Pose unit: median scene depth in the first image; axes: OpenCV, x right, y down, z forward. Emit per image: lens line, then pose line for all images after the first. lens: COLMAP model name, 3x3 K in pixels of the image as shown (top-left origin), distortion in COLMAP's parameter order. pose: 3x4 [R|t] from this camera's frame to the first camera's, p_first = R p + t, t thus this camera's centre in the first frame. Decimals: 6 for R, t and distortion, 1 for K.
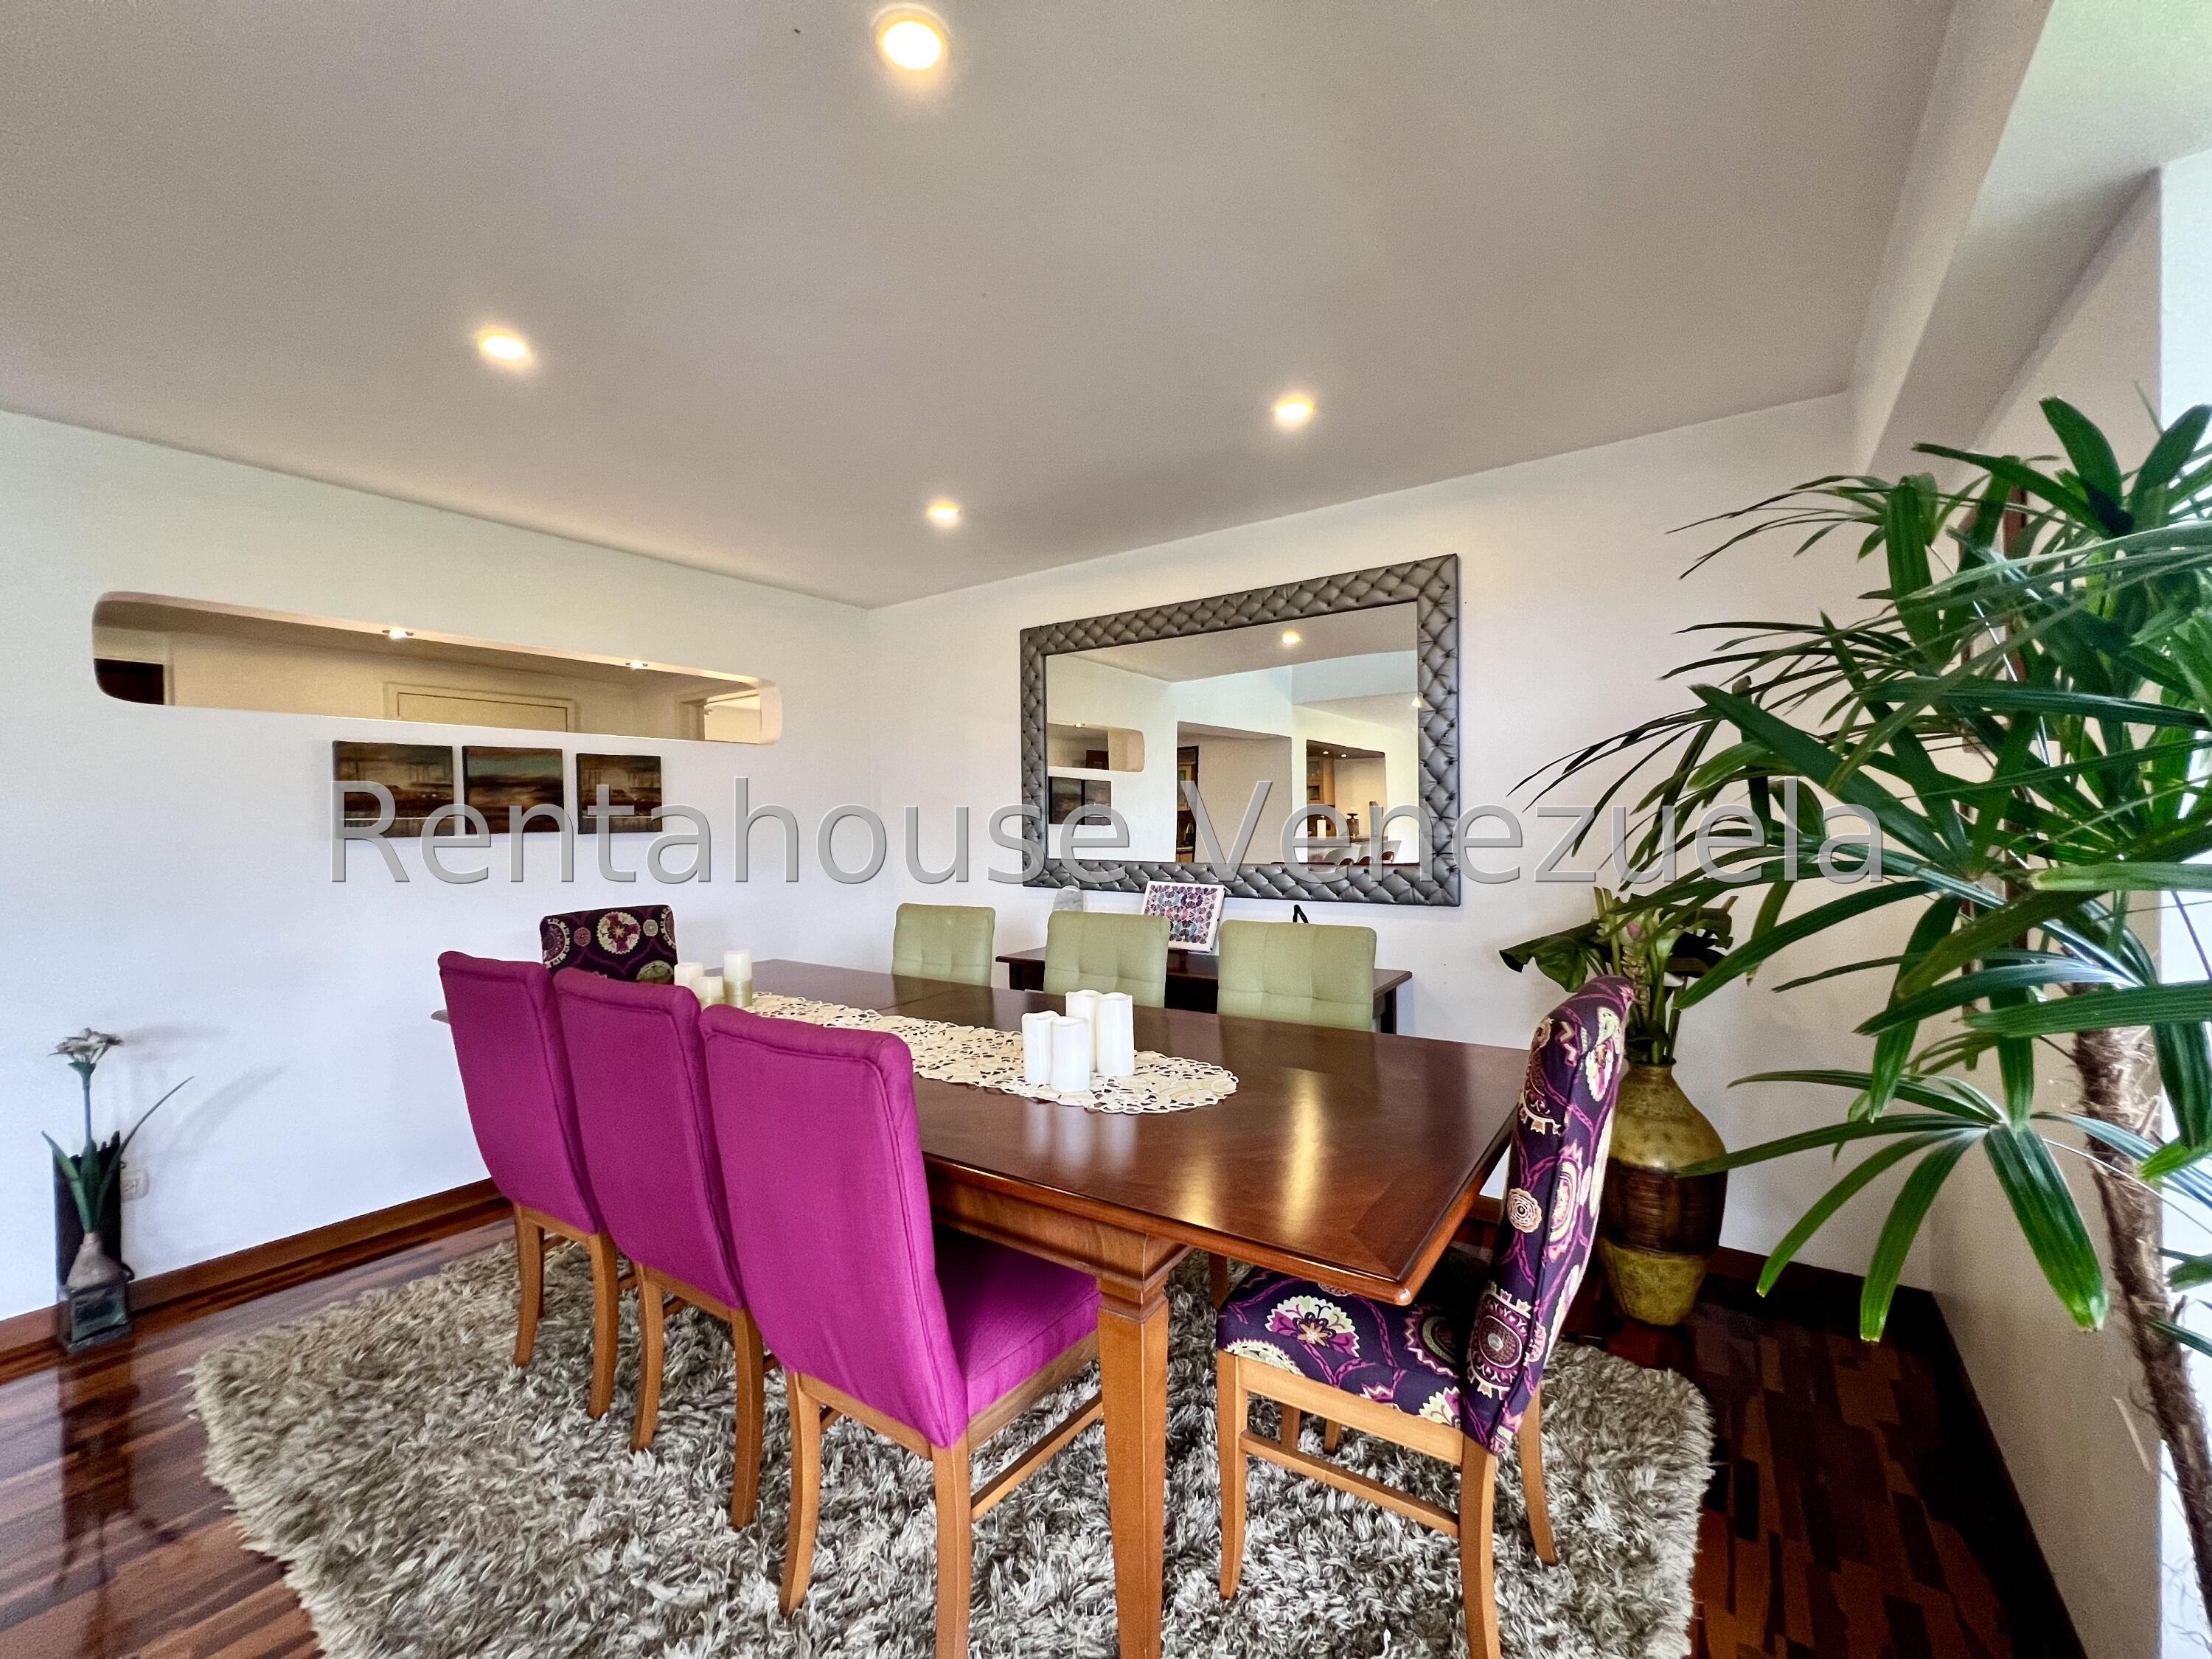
lens RADIAL K [[886.2, 0, 1098.6], [0, 886.2, 832.4], [0, 0, 1]] dist [0.000566, 0.000211]
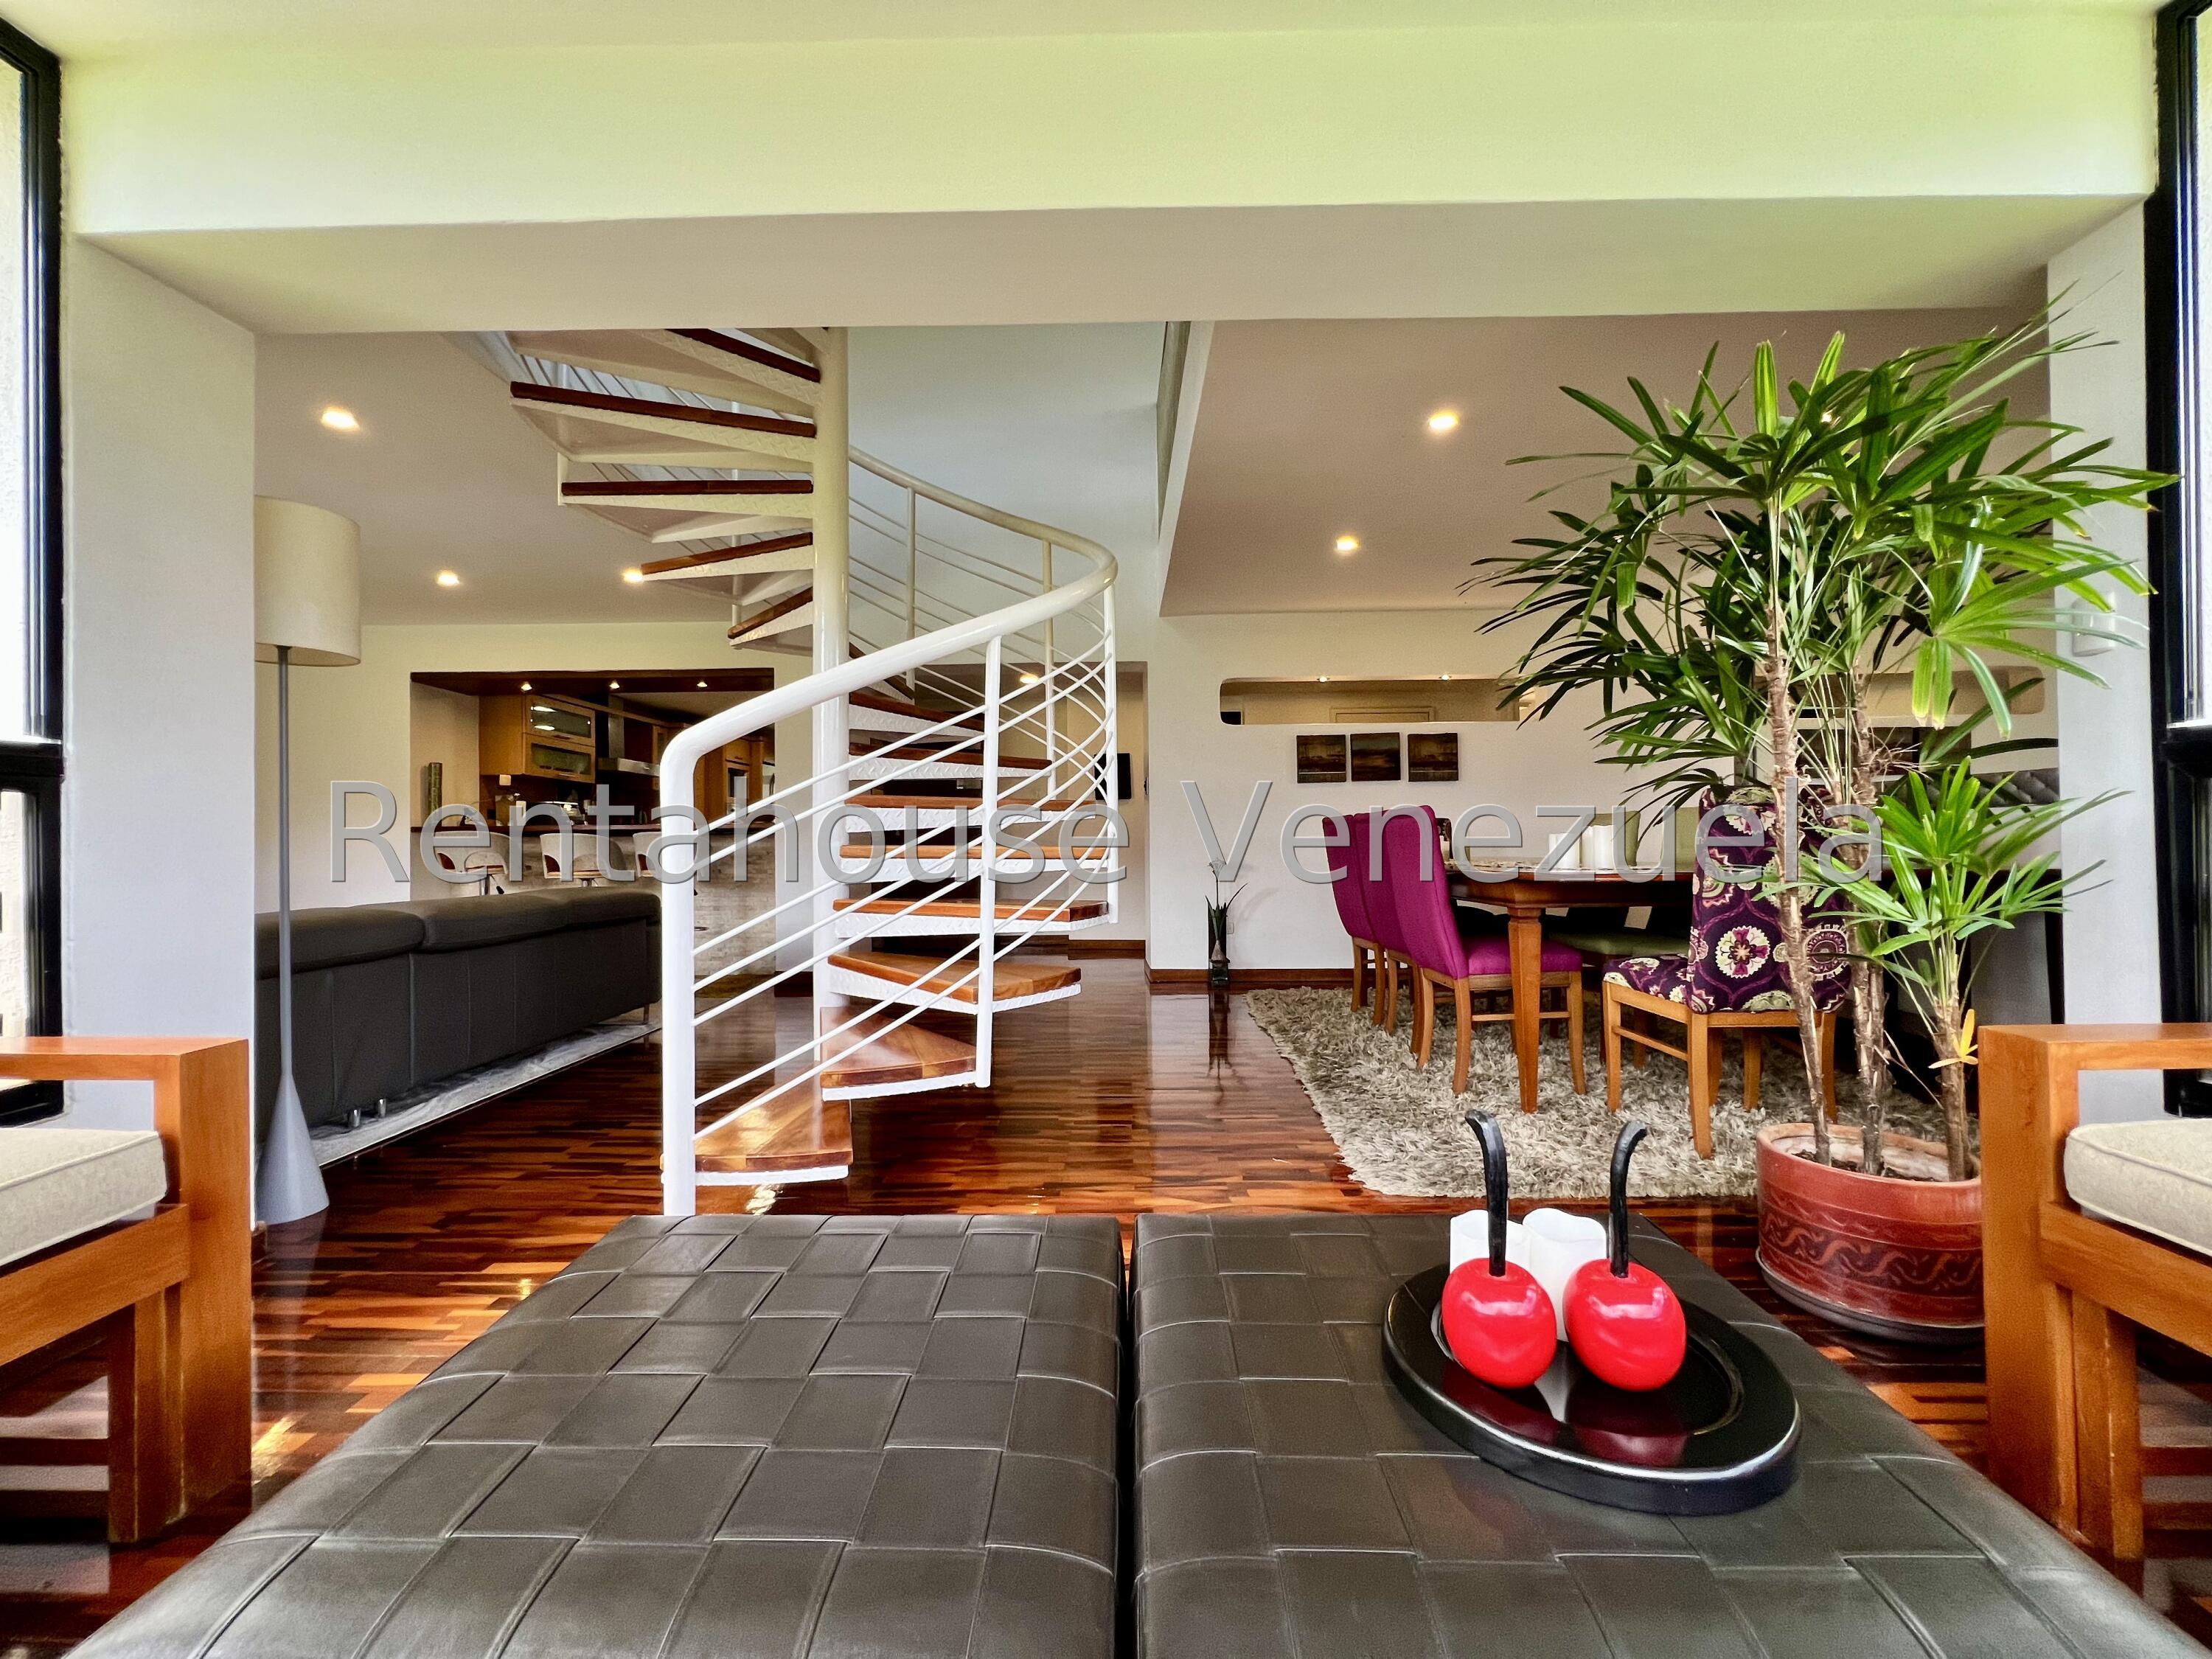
lens RADIAL K [[886.2, 0, 1098.6], [0, 886.2, 832.4], [0, 0, 1]] dist [0.000566, 0.000211]
pose [[0.561134, 0.001430, -0.827723, 0.588759], [-0.012716, 0.999895, -0.006893, 0.141956], [0.827627, 0.014393, 0.561094, -0.541999]]
